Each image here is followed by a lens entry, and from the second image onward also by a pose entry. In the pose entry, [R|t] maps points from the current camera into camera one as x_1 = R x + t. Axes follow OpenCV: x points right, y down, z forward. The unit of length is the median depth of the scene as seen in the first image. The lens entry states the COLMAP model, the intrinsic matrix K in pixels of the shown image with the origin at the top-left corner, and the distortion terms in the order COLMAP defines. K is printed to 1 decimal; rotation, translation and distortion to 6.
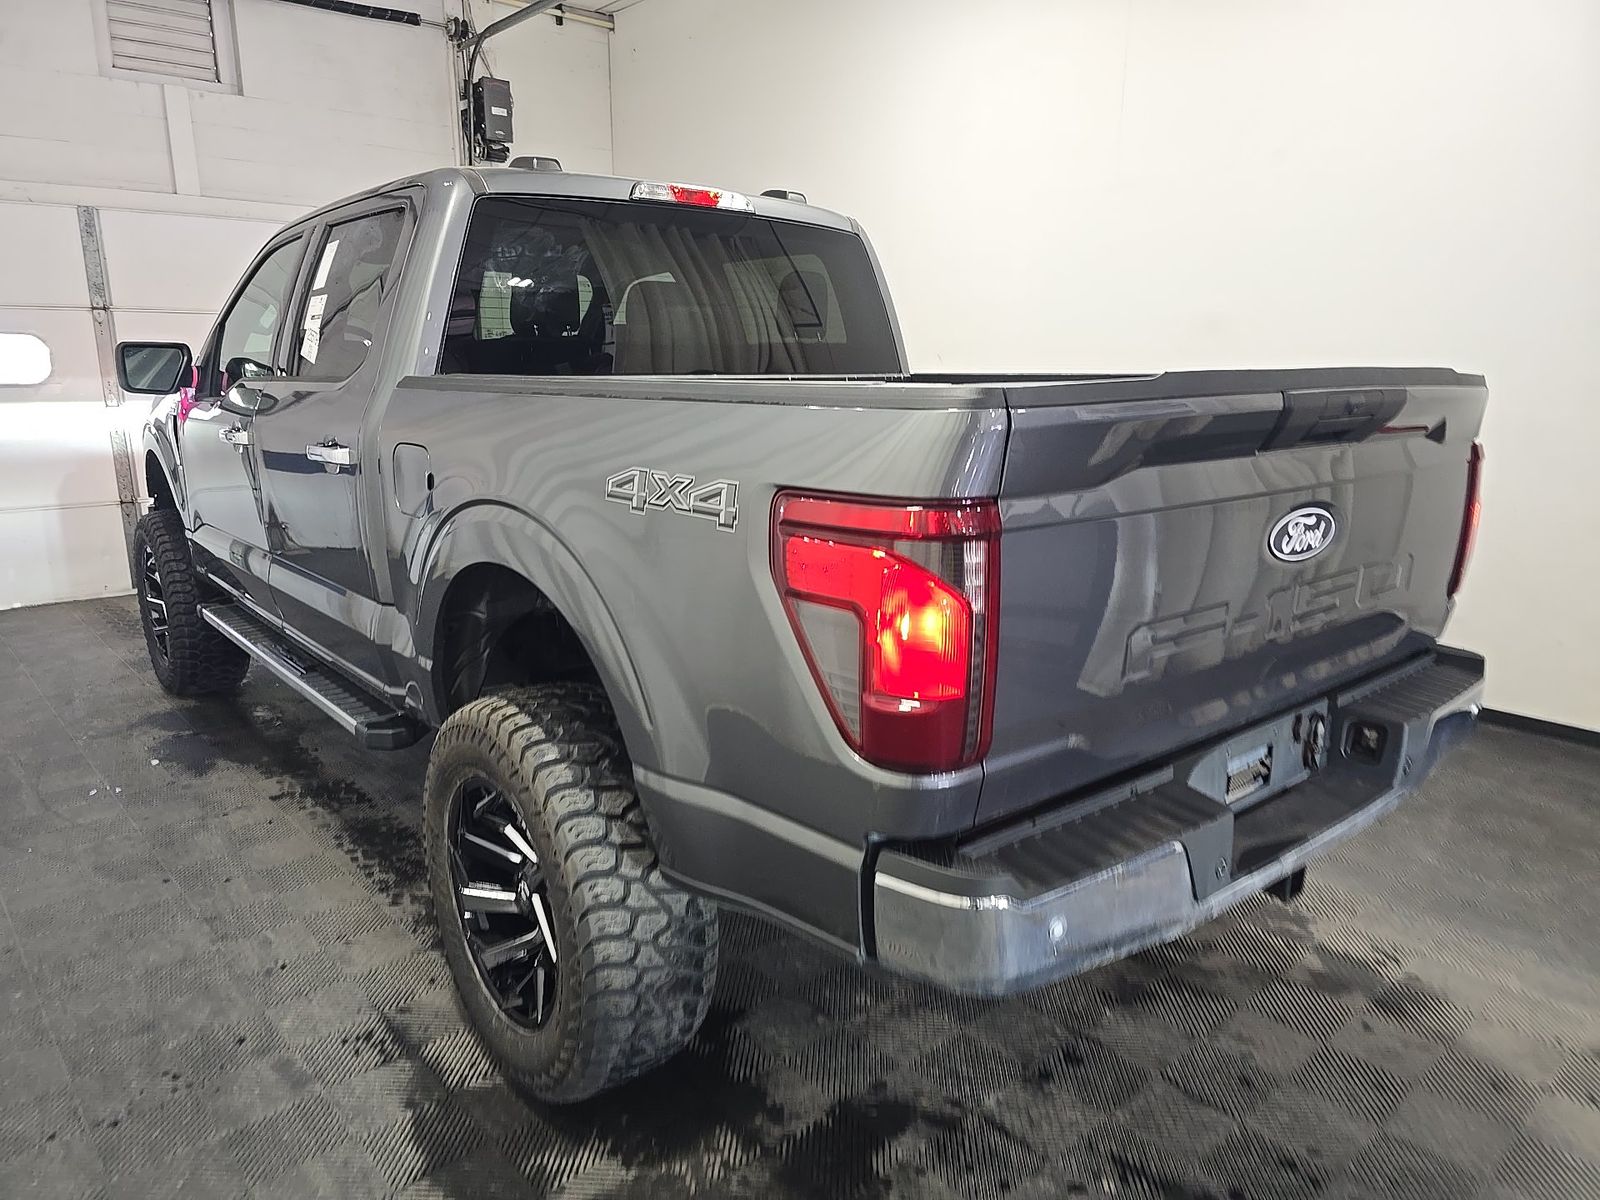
lens RADIAL K [[1053.4, 0, 821.5], [0, 1053.4, 599.5], [0, 0, 1]] dist [0.047886, -0.042053]
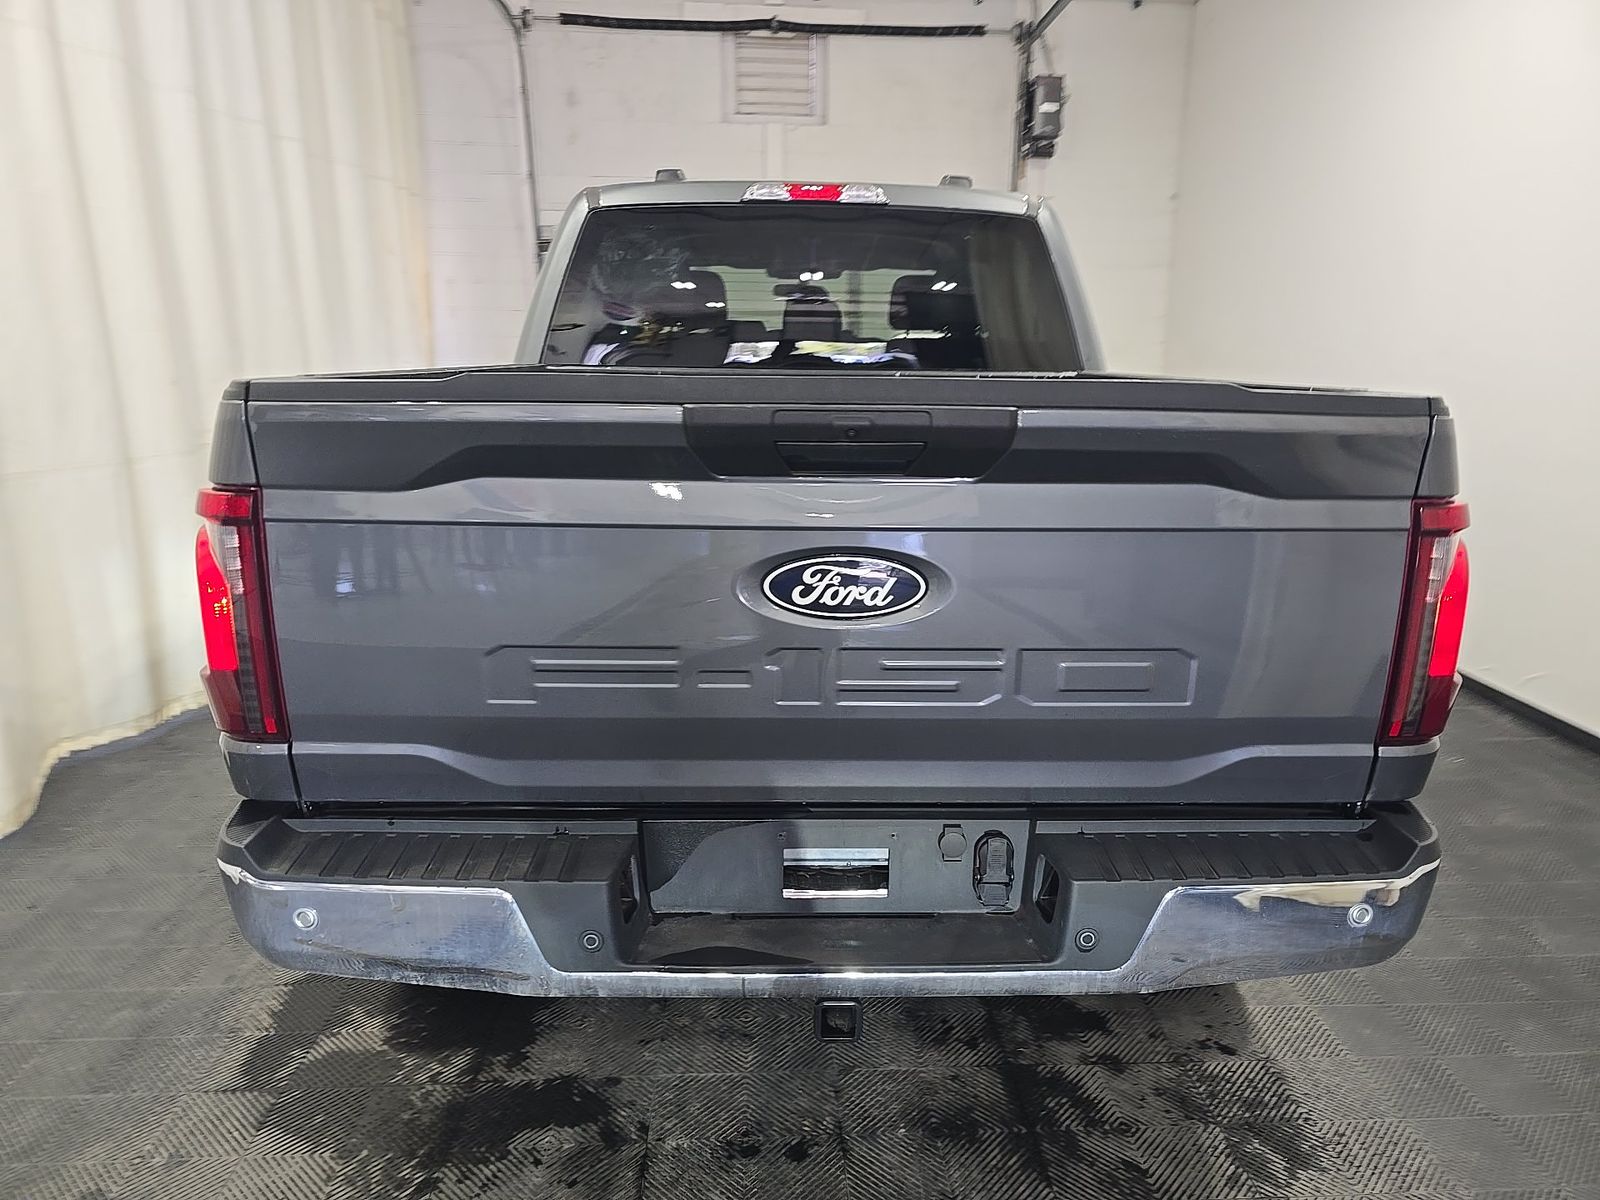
lens RADIAL K [[1053.4, 0, 821.5], [0, 1053.4, 599.5], [0, 0, 1]] dist [0.047886, -0.042053]
pose [[0.784226, 0.151474, -0.601702, 0.547696], [-0.147397, 0.987464, 0.056478, -0.056601], [0.602713, 0.044398, 0.796722, 0.220913]]
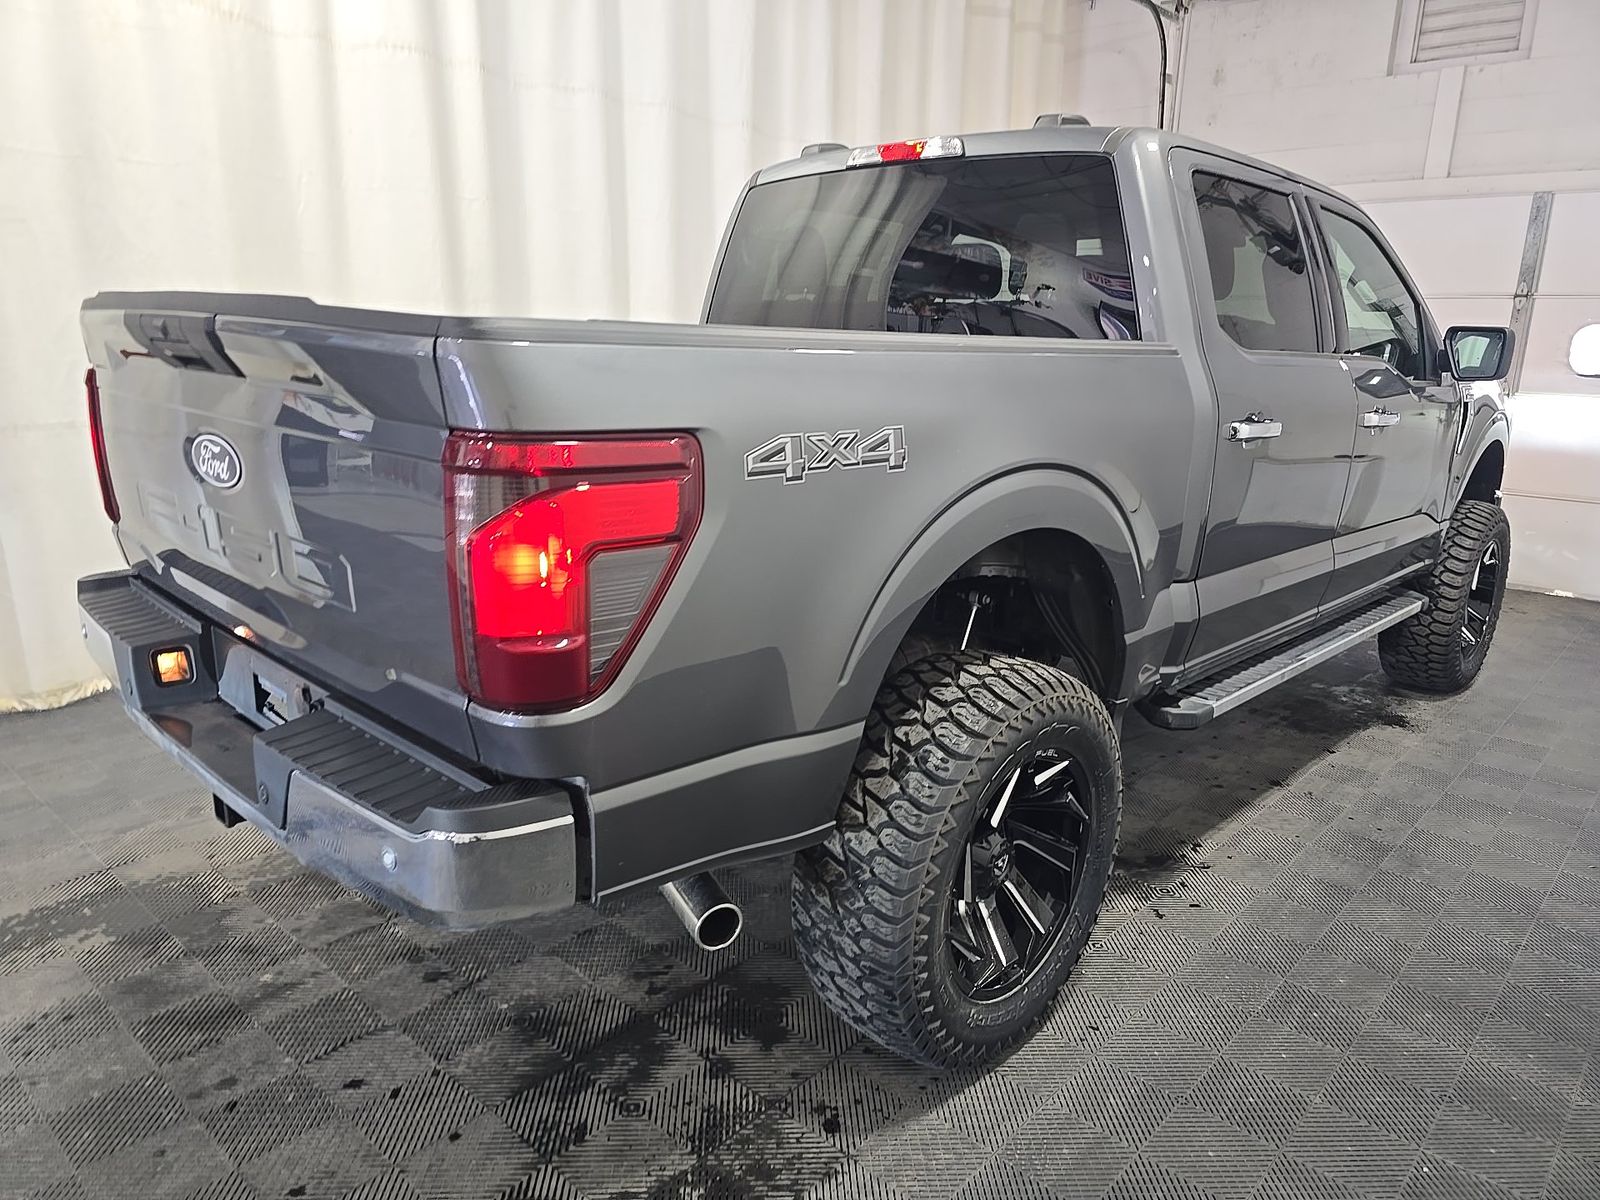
lens RADIAL K [[1053.4, 0, 821.5], [0, 1053.4, 599.5], [0, 0, 1]] dist [0.047886, -0.042053]
pose [[0.116232, 0.244531, -0.962650, 0.905310], [-0.246568, 0.945983, 0.210526, -0.173205], [0.962130, 0.212889, 0.170247, 0.830881]]
